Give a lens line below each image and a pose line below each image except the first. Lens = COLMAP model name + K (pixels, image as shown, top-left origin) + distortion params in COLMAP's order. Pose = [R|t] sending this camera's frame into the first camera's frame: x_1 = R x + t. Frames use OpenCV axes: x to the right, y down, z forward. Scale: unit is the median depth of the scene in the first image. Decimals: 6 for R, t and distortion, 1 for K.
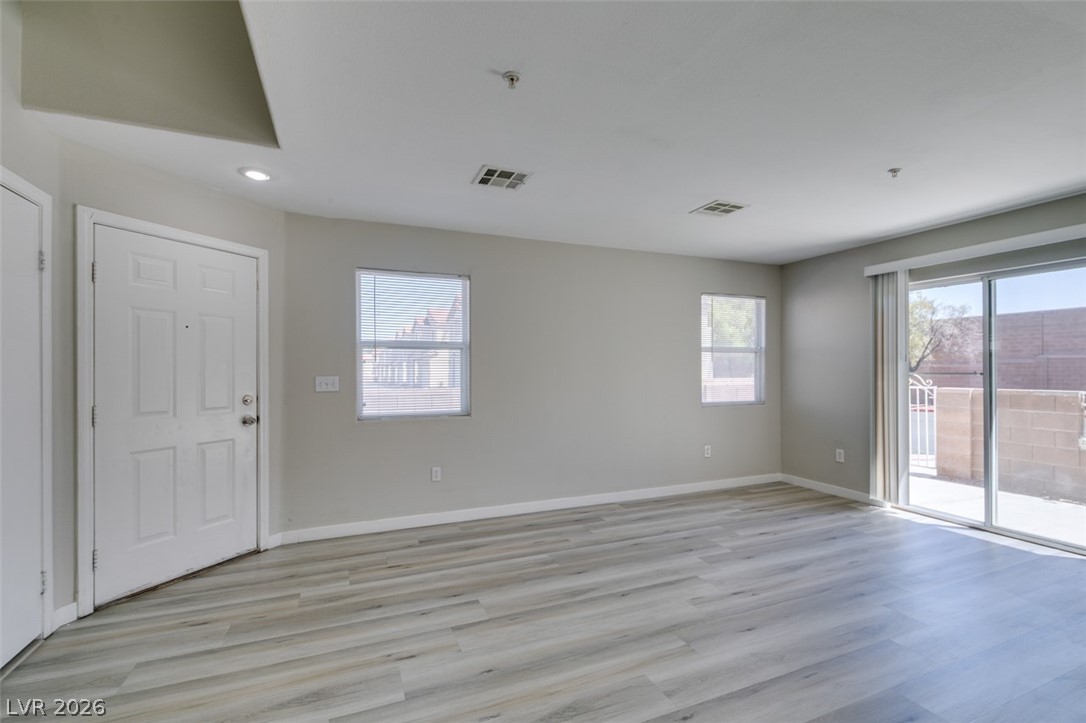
lens RADIAL K [[484.8, 0, 542.5], [0, 484.8, 367.6], [0, 0, 1]] dist [-0.003519, -0.000459]
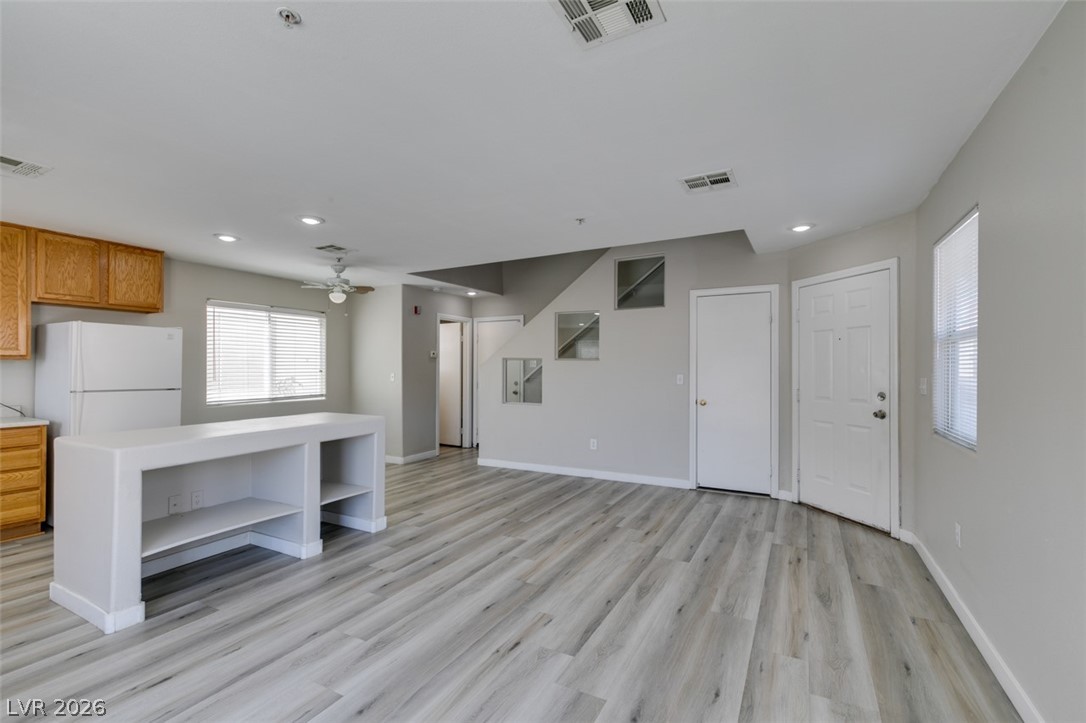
lens RADIAL K [[484.5, 0, 541.1], [0, 484.5, 367.9], [0, 0, 1]] dist [0.003801, -0.001630]
pose [[-0.779722, 0.000748, -0.626125, 0.818279], [0.003099, 0.999992, -0.002664, -0.000065], [0.626118, -0.004018, -0.779718, 1.550288]]
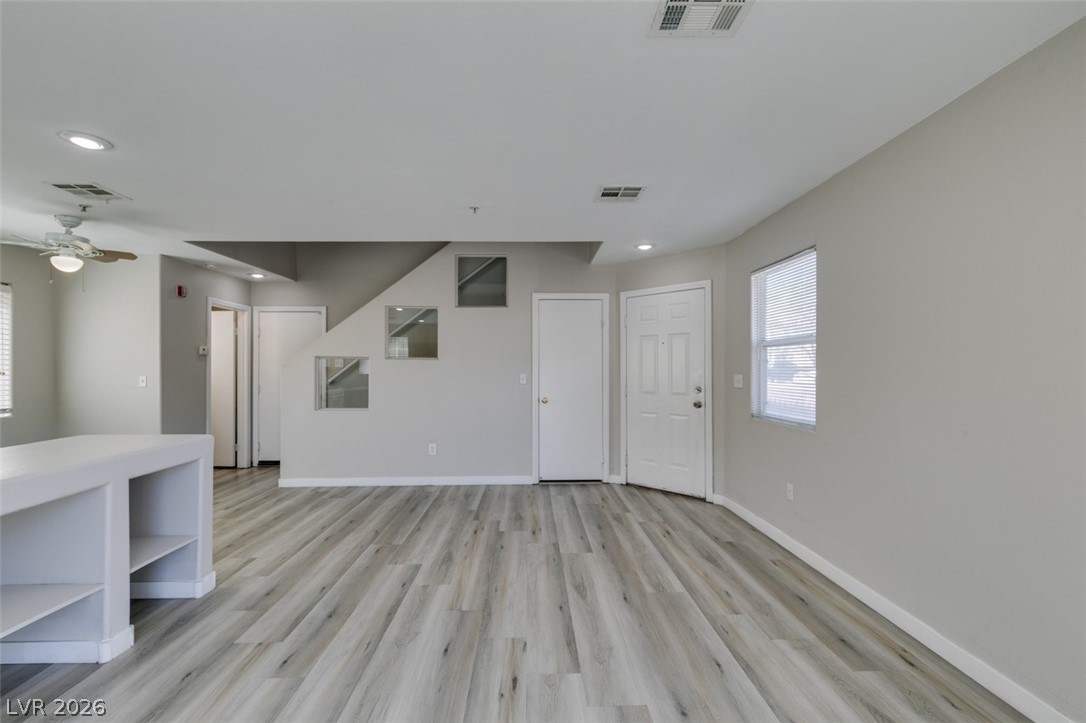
lens RADIAL K [[484.5, 0, 541.1], [0, 484.5, 367.9], [0, 0, 1]] dist [0.003801, -0.001630]
pose [[-0.361597, 0.002220, -0.932332, 0.985353], [0.005974, 0.999982, 0.000065, -0.001268], [0.932315, -0.005546, -0.361604, 1.209461]]
